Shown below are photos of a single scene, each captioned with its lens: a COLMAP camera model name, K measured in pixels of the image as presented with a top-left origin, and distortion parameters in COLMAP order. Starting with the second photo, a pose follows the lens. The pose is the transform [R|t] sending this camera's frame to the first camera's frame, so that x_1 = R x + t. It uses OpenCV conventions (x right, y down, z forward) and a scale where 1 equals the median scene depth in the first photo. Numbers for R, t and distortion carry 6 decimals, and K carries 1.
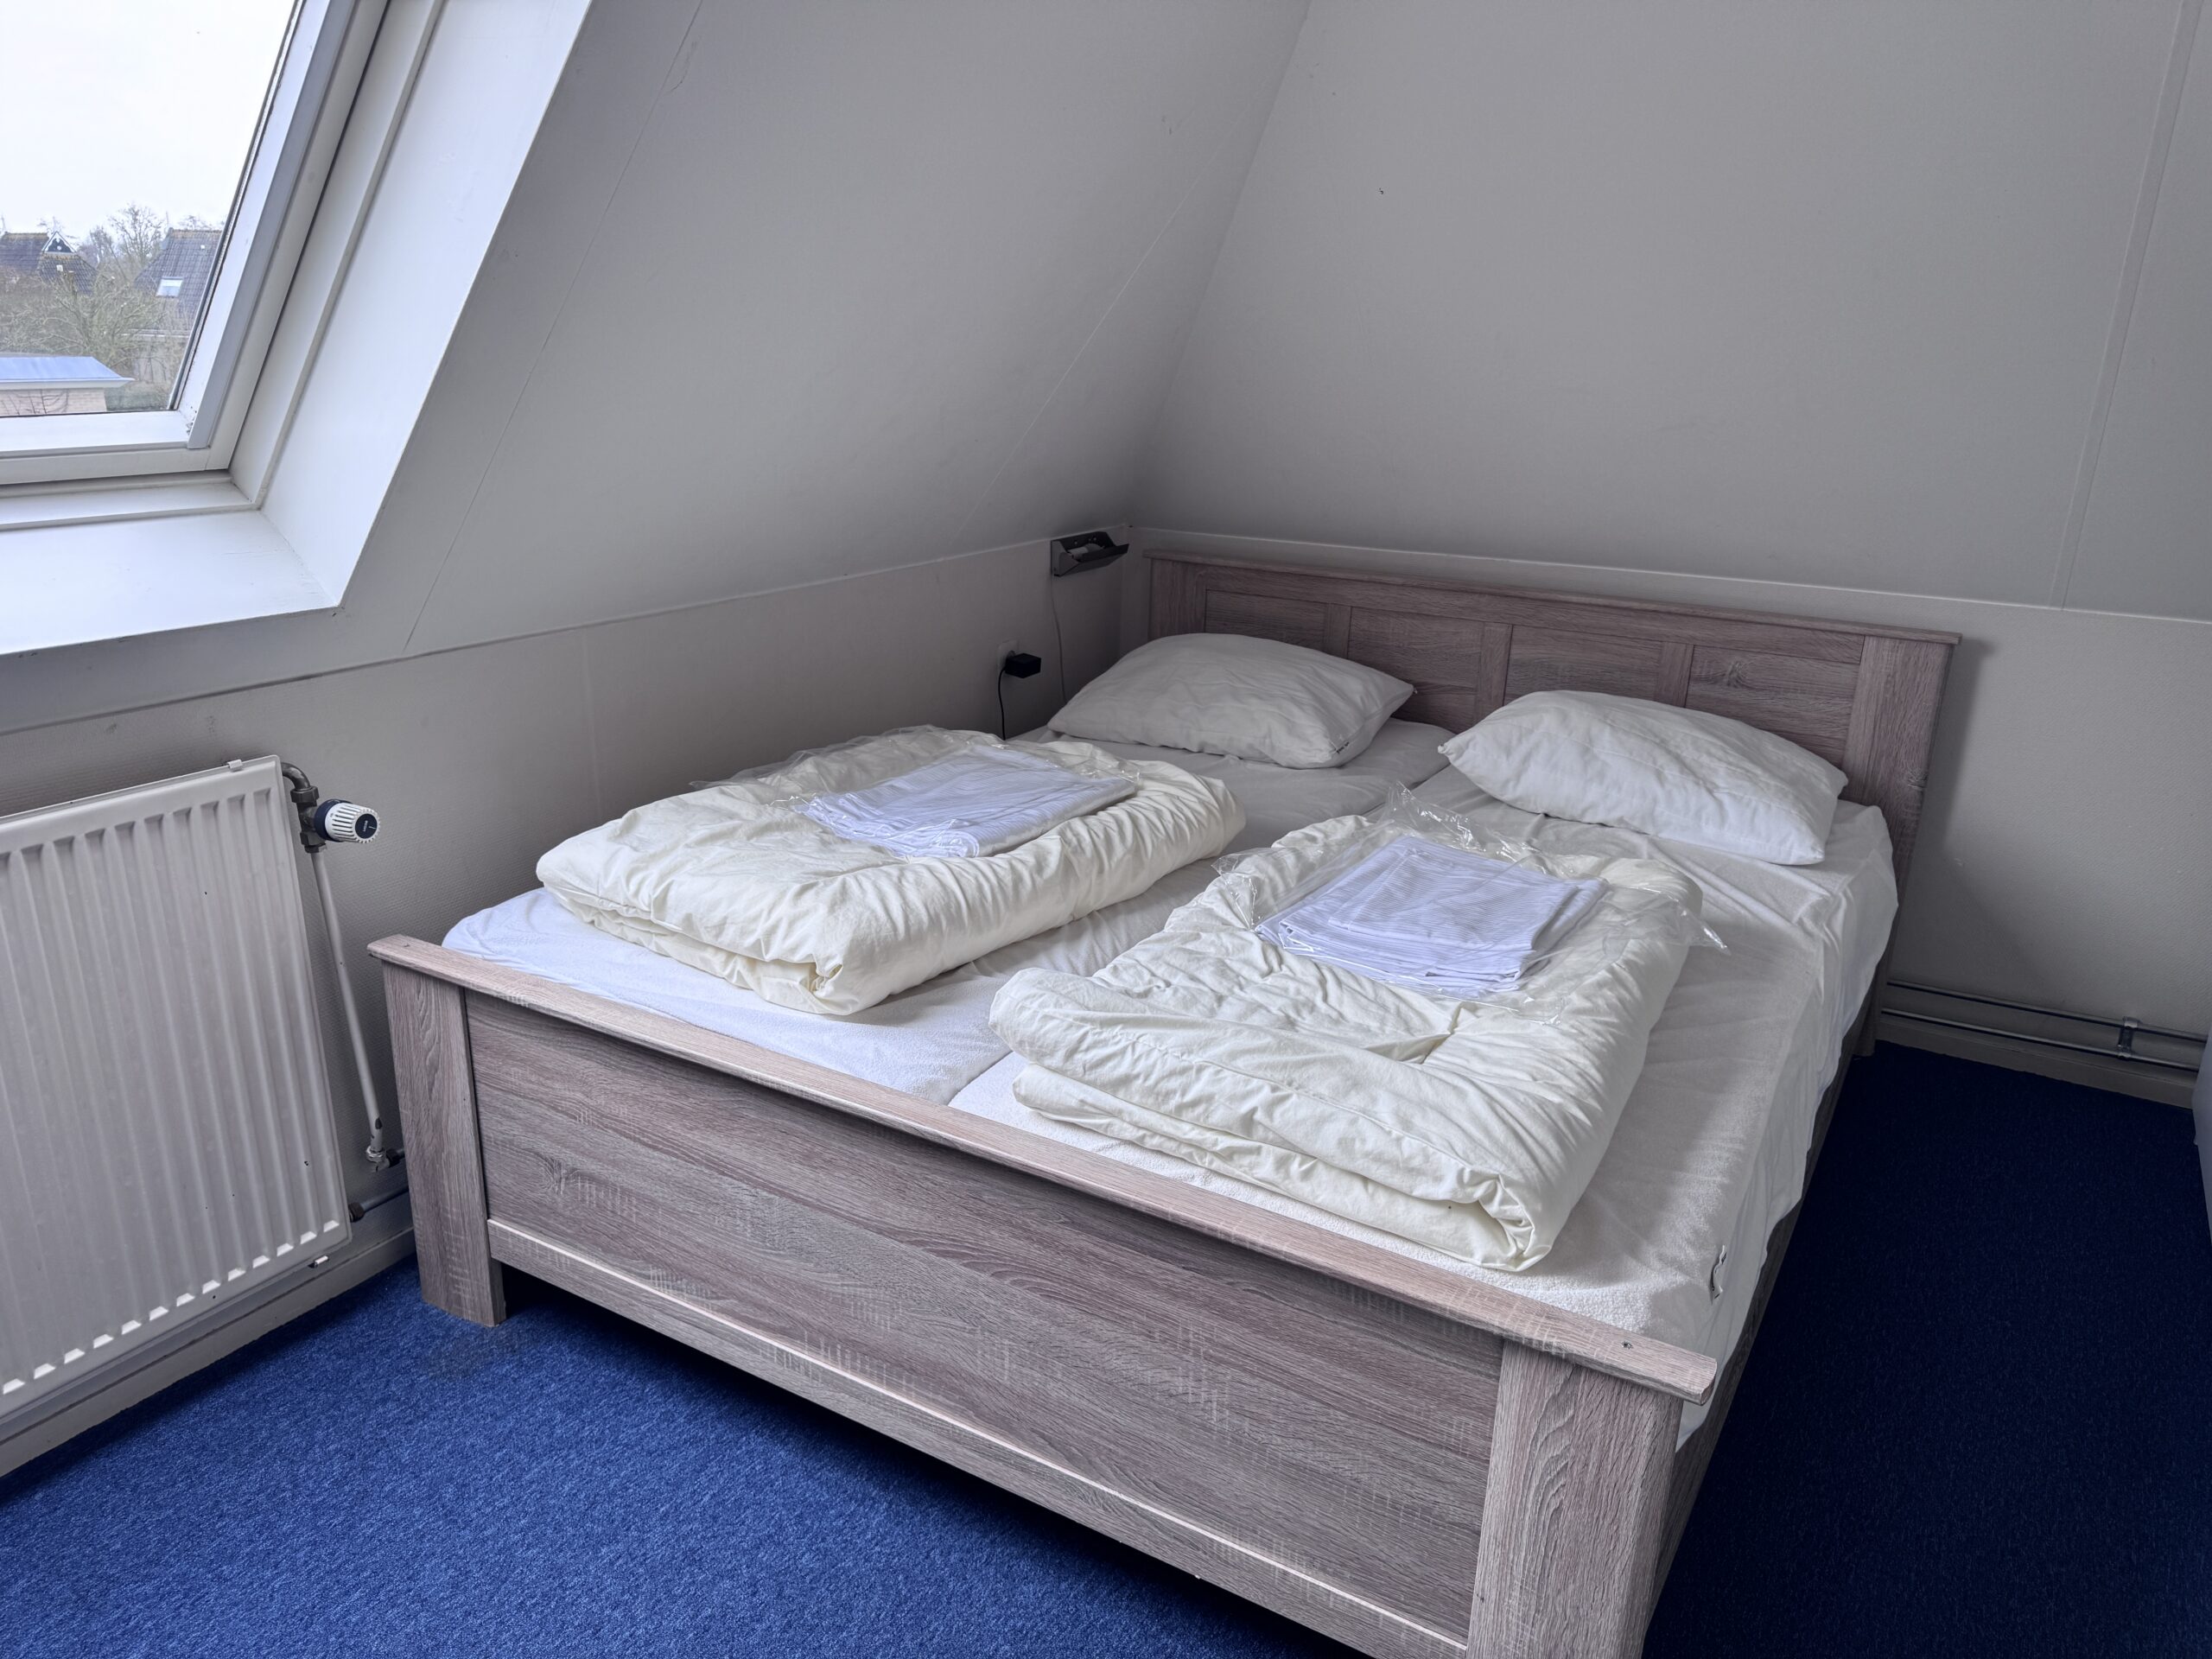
lens RADIAL K [[1539.8, 0, 1106.0], [0, 1539.8, 829.5], [0, 0, 1]] dist [0.158736, -0.291793]
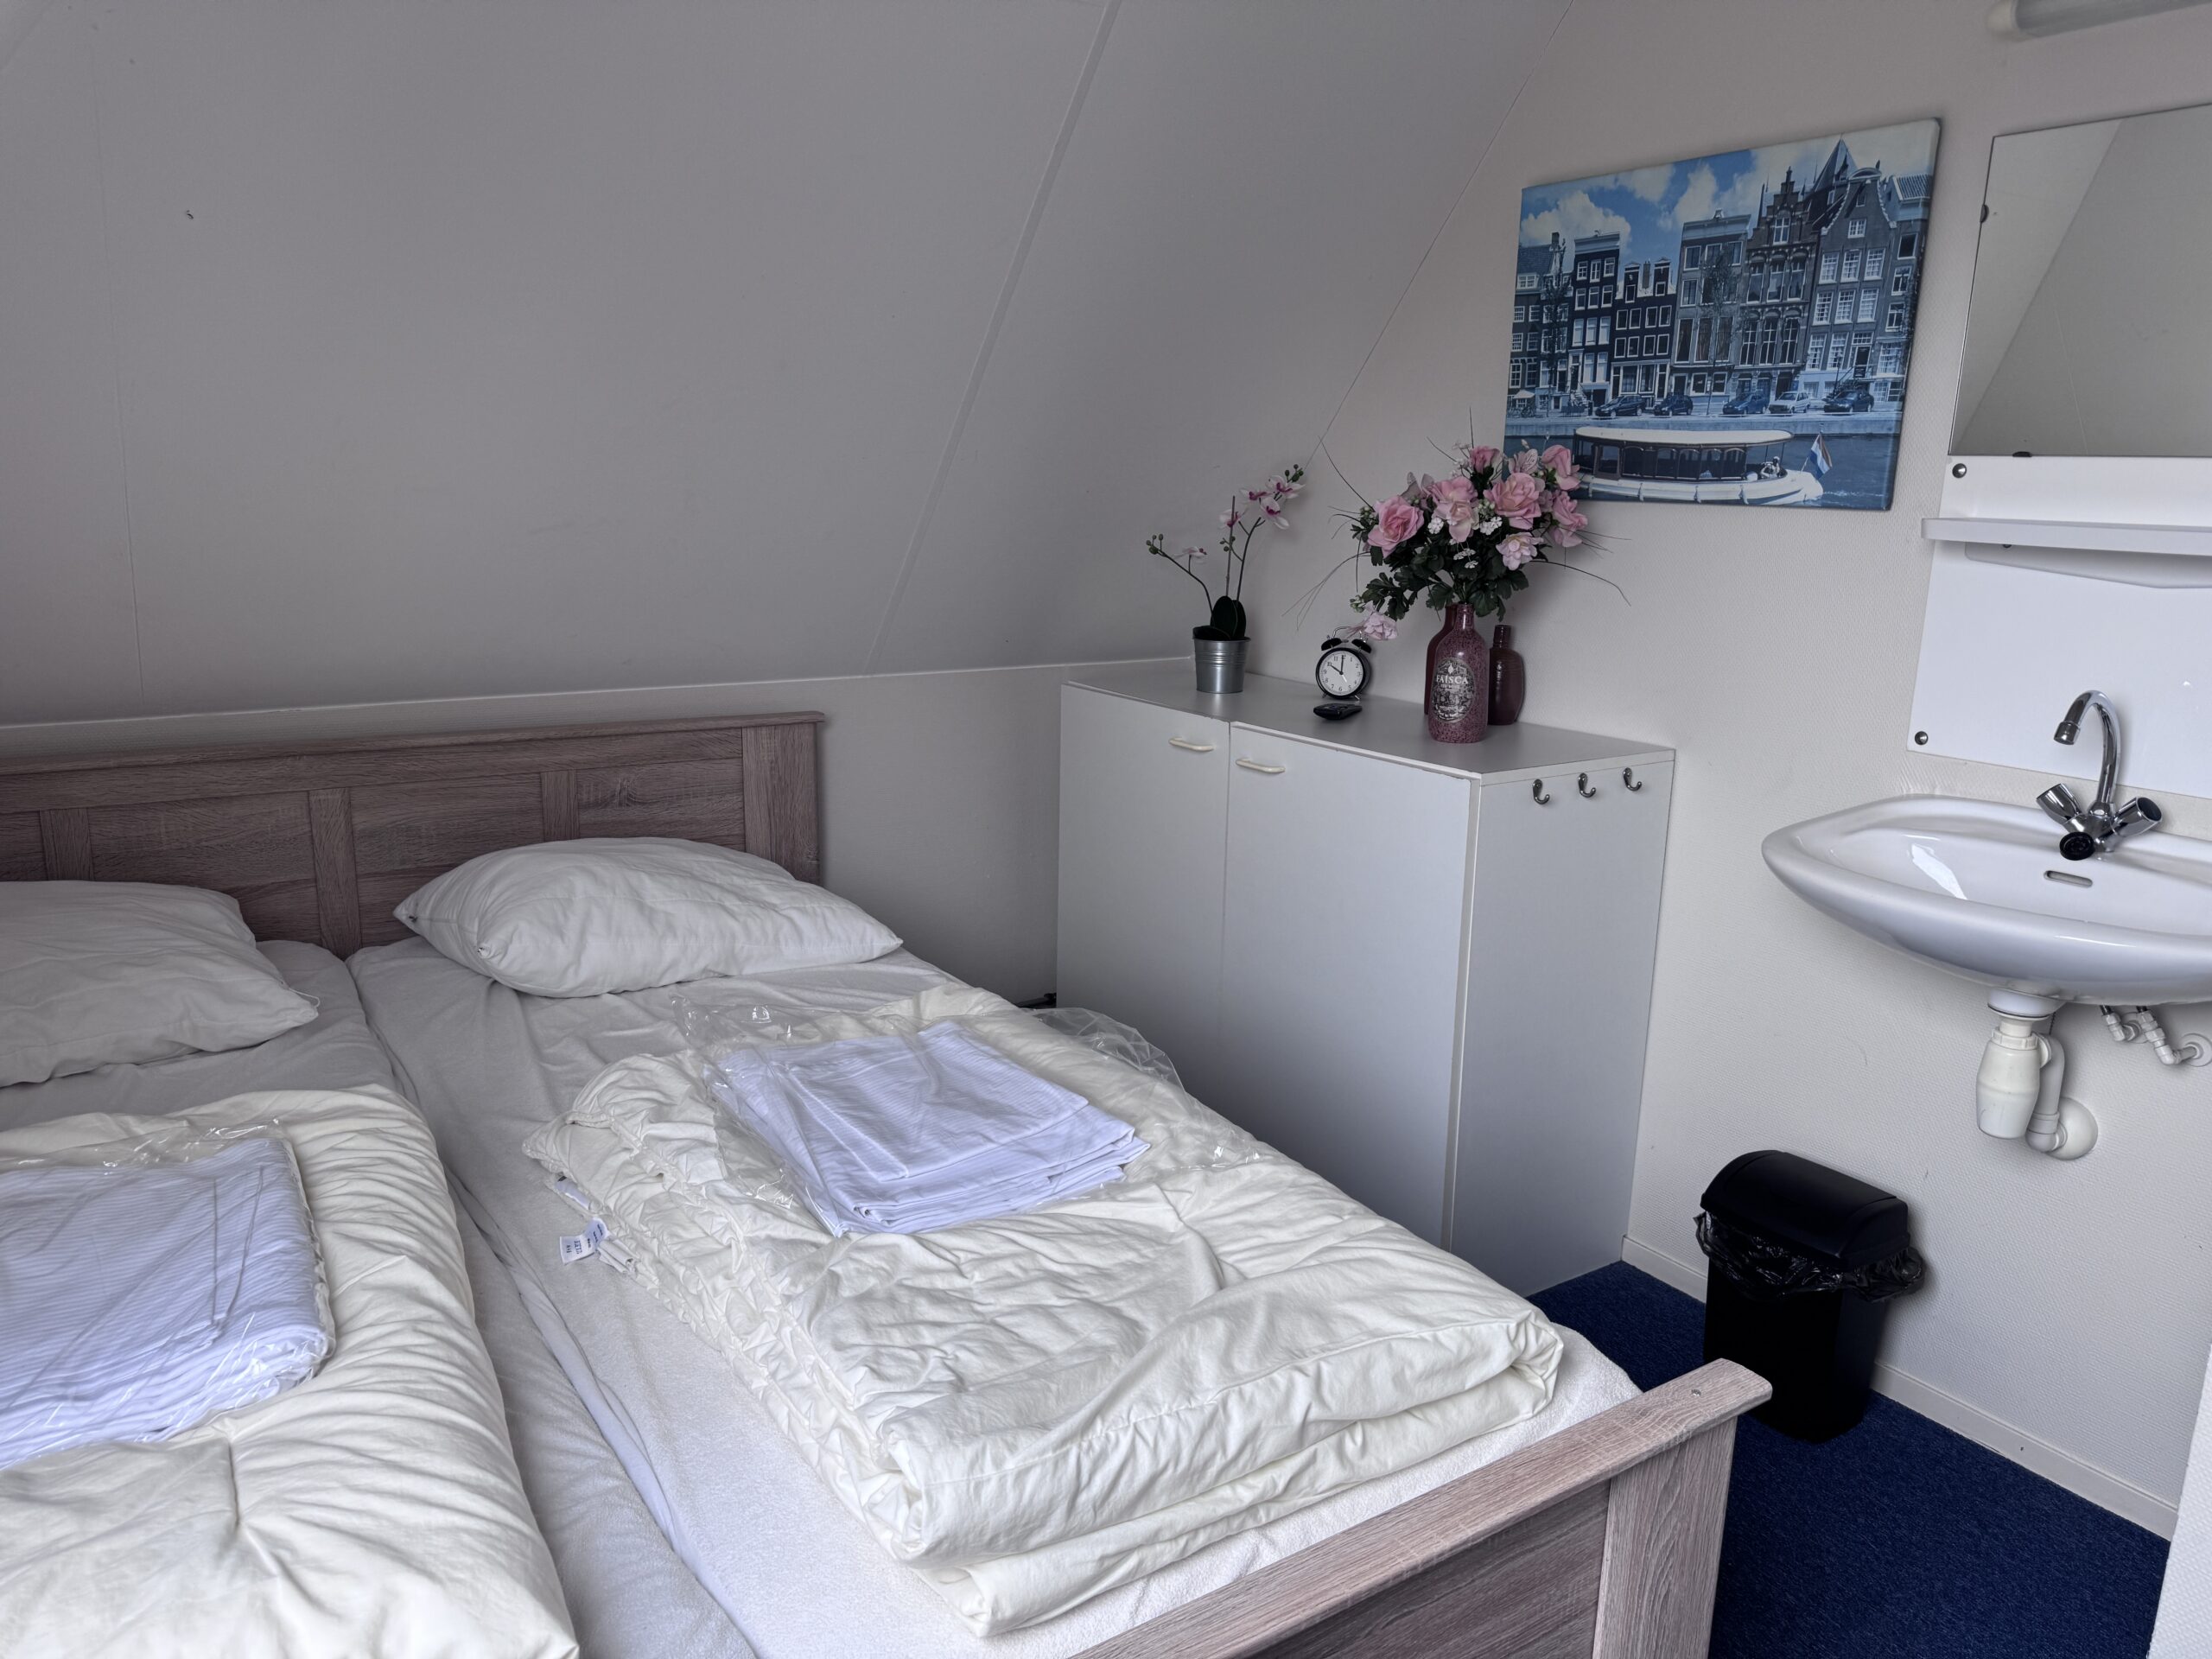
lens RADIAL K [[1539.8, 0, 1106.0], [0, 1539.8, 829.5], [0, 0, 1]] dist [0.158736, -0.291793]
pose [[0.442901, -0.217585, 0.869767, -0.341449], [0.267628, 0.957962, 0.103367, -0.121673], [-0.855695, 0.186992, 0.482514, 0.405634]]
